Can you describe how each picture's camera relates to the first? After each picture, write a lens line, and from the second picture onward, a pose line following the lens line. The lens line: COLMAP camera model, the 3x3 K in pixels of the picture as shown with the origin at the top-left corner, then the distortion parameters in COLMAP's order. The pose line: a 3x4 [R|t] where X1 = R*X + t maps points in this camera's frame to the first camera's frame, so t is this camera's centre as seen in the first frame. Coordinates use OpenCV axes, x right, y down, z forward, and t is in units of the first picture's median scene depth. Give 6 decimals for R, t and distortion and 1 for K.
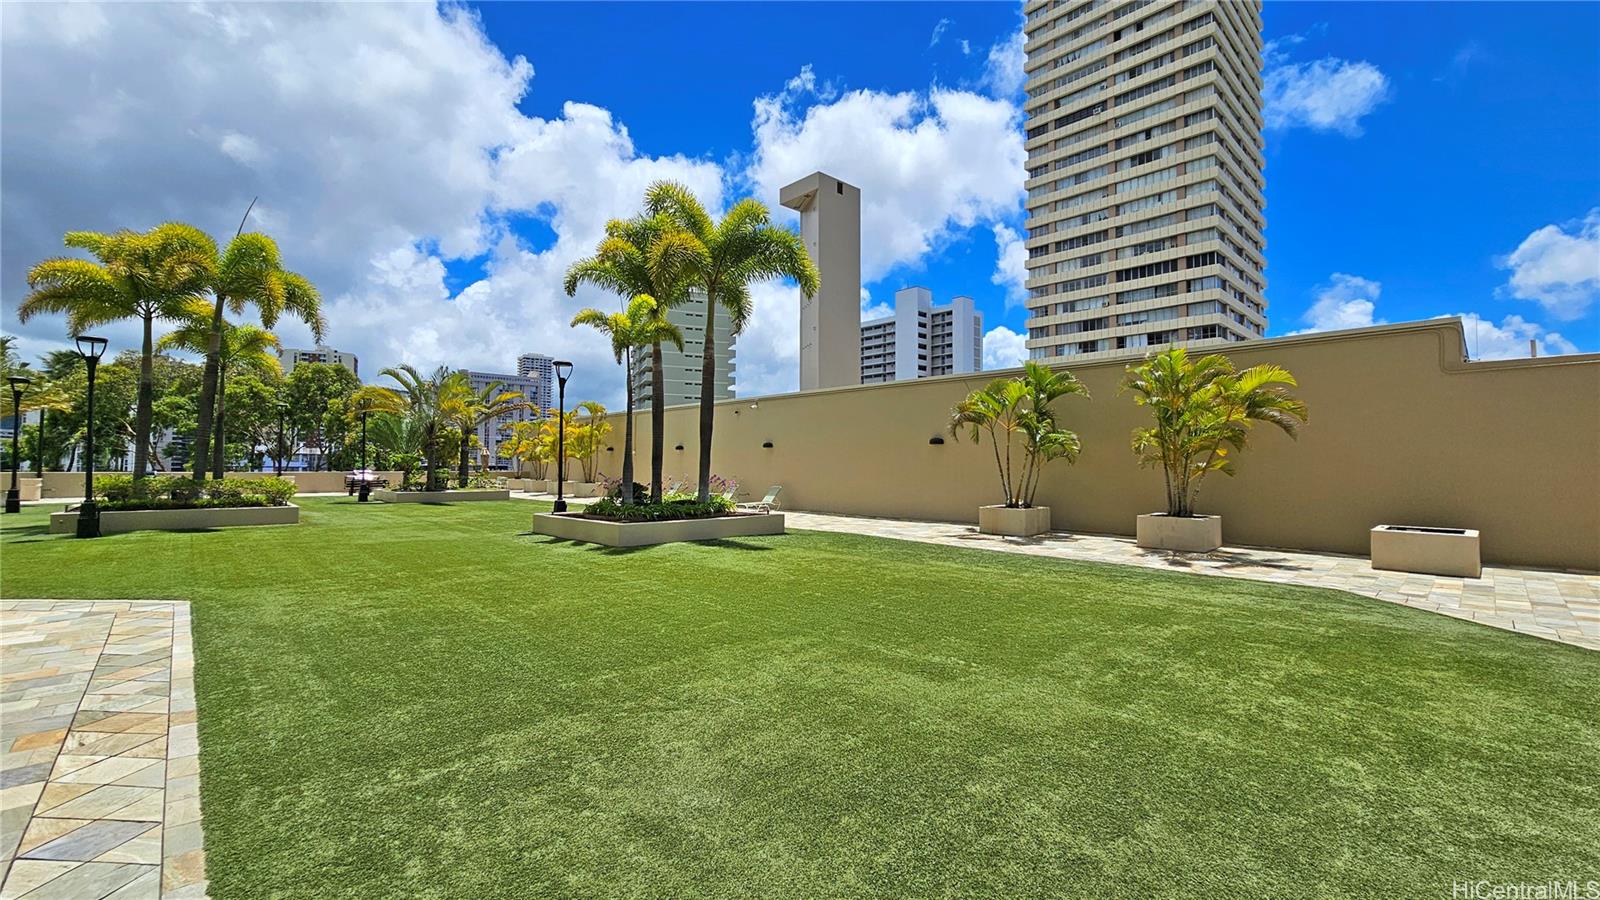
lens RADIAL K [[646.8, 0, 800.0], [0, 646.8, 450.0], [0, 0, 1]] dist [-0.001010, -0.000217]
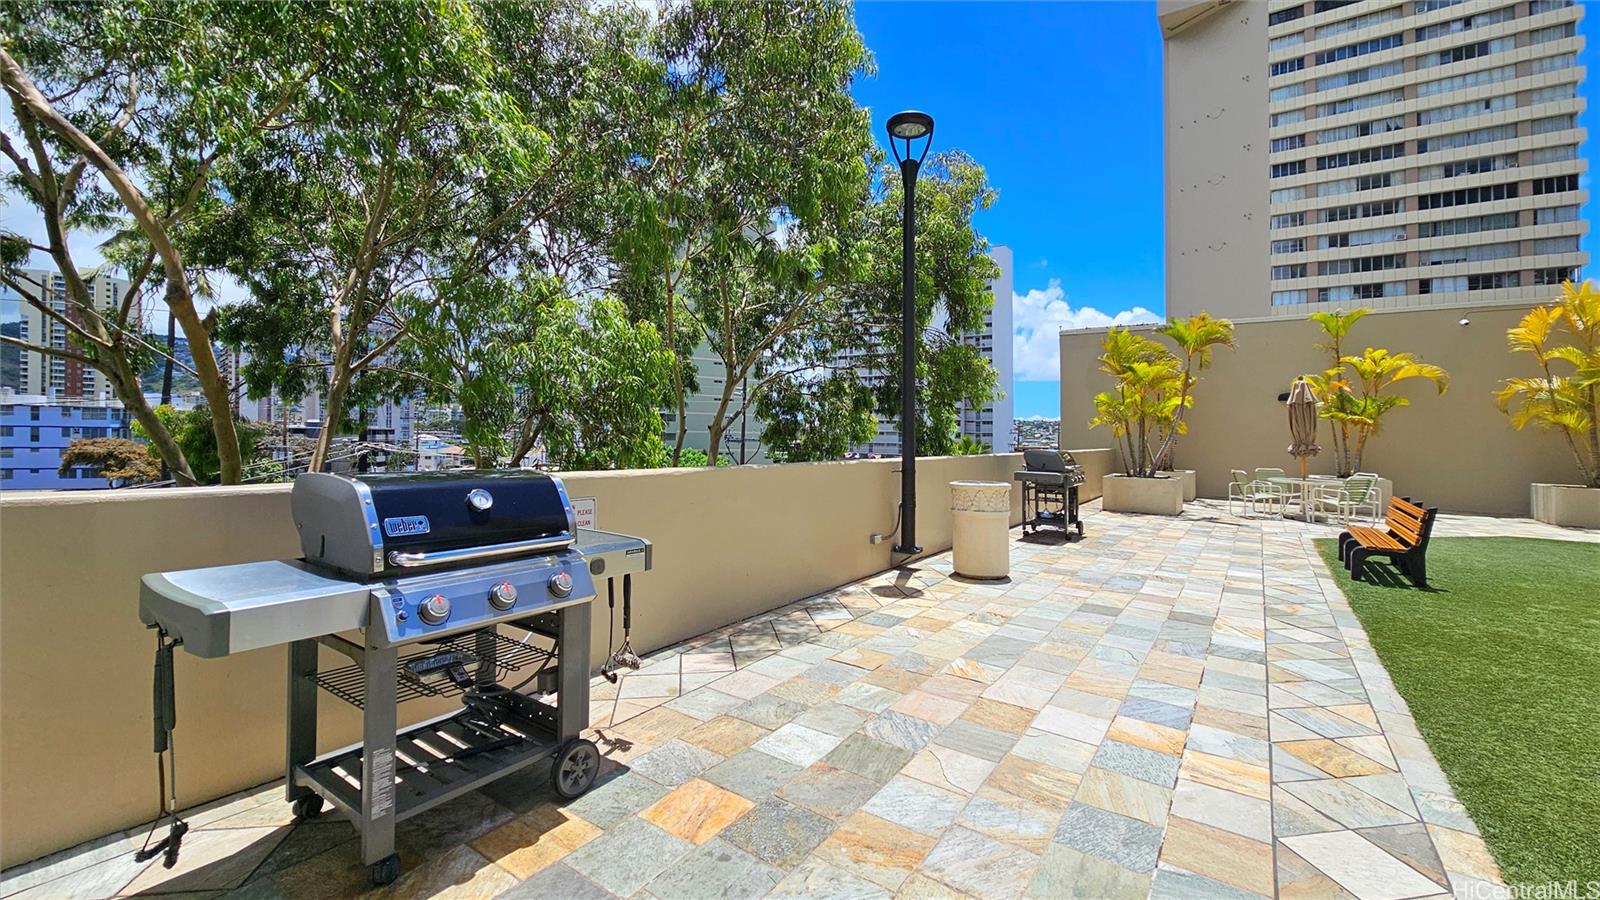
lens RADIAL K [[646.8, 0, 800.0], [0, 646.8, 450.0], [0, 0, 1]] dist [-0.001010, -0.000217]
pose [[0.977002, 0.011260, 0.212934, -0.417349], [-0.020798, 0.998875, 0.042607, 0.016856], [-0.212215, -0.046056, 0.976137, 0.371489]]
